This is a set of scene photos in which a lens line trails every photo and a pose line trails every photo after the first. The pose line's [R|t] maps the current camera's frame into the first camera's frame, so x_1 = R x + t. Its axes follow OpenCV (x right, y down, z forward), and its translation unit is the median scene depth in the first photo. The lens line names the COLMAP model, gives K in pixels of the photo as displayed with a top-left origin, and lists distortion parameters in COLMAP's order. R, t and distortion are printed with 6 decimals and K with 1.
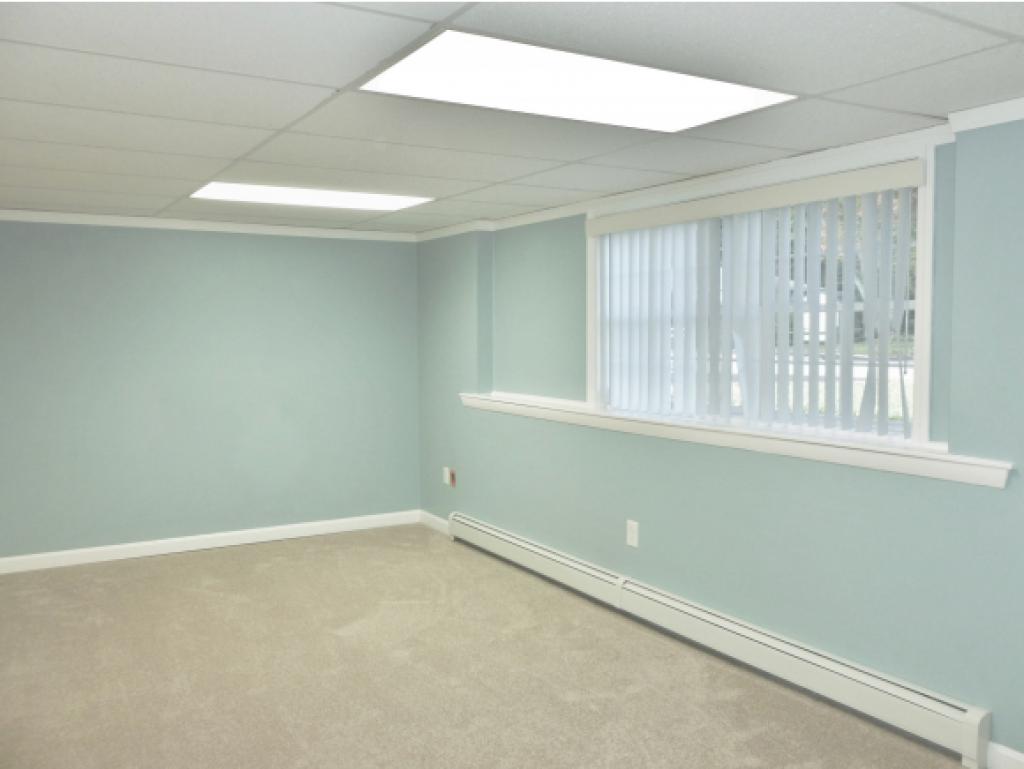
lens RADIAL K [[875.8, 0, 512.0], [0, 875.8, 384.5], [0, 0, 1]] dist [-0.062116, 0.013364]
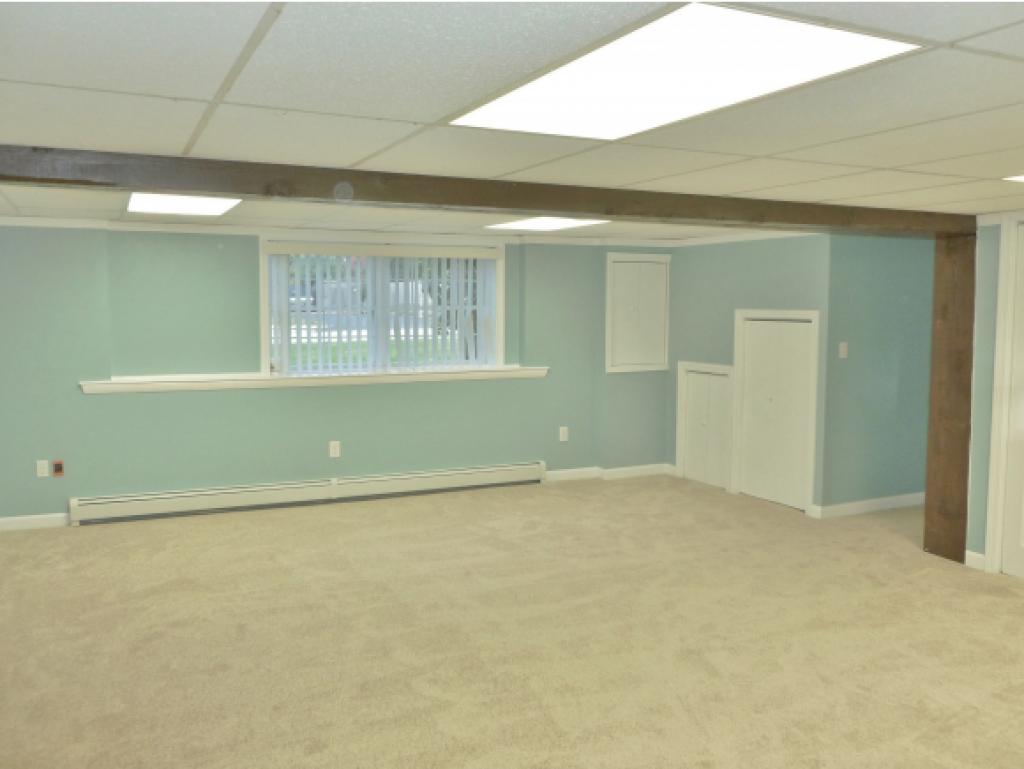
lens RADIAL K [[875.8, 0, 512.0], [0, 875.8, 384.5], [0, 0, 1]] dist [-0.062116, 0.013364]
pose [[0.107284, -0.082919, 0.990765, -1.357446], [0.062296, 0.995119, 0.076538, -0.045237], [-0.992275, 0.053510, 0.111926, 0.494988]]
